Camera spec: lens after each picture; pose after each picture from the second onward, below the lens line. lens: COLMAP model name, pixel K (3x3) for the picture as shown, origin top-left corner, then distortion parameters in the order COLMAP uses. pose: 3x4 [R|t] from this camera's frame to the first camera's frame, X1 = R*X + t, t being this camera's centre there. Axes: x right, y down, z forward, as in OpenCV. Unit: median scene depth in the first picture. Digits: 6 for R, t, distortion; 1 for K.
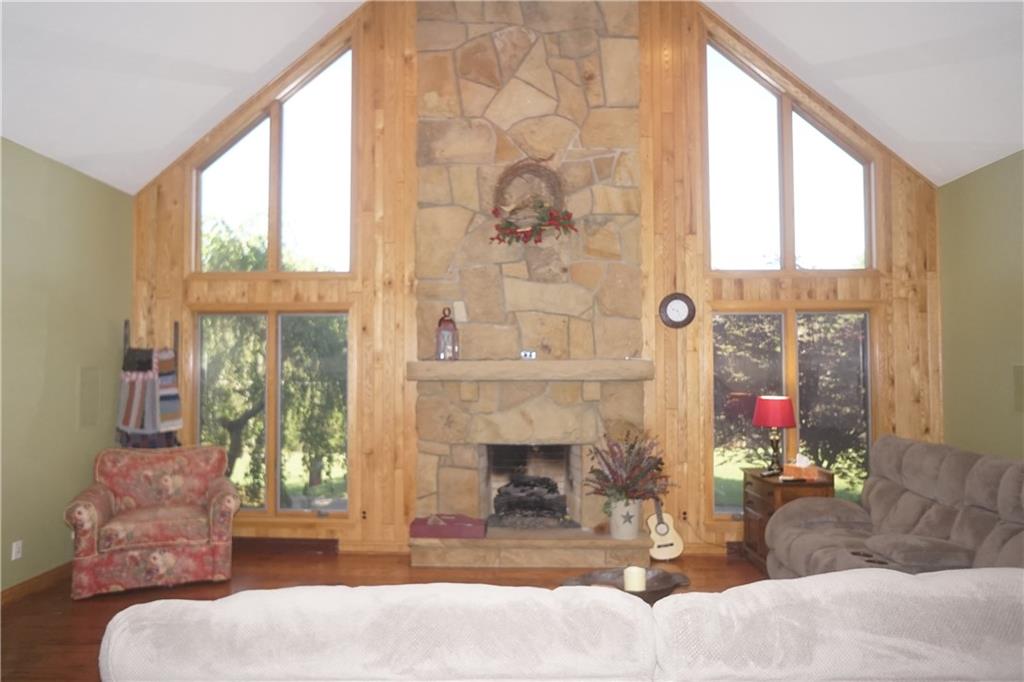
lens RADIAL K [[684.5, 0, 506.9], [0, 684.5, 344.4], [0, 0, 1]] dist [-0.067701, 0.101331]
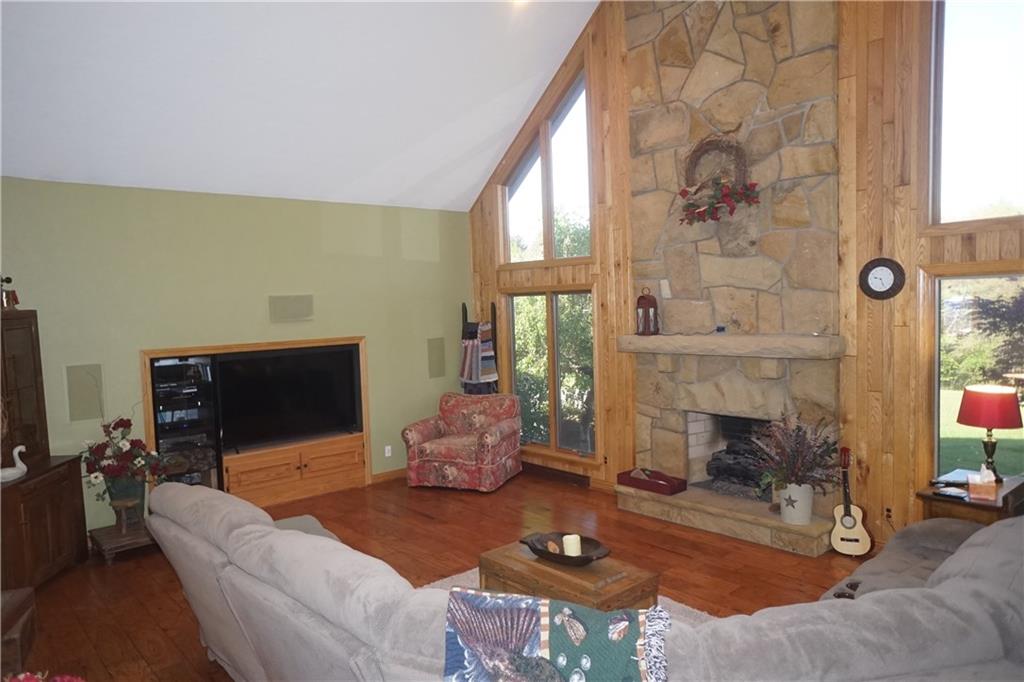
lens RADIAL K [[684.5, 0, 506.9], [0, 684.5, 344.4], [0, 0, 1]] dist [-0.067701, 0.101331]
pose [[0.694281, 0.022291, -0.719359, 0.539873], [0.058061, 0.994528, 0.086854, -0.069204], [0.717358, -0.102068, 0.689187, 0.063207]]
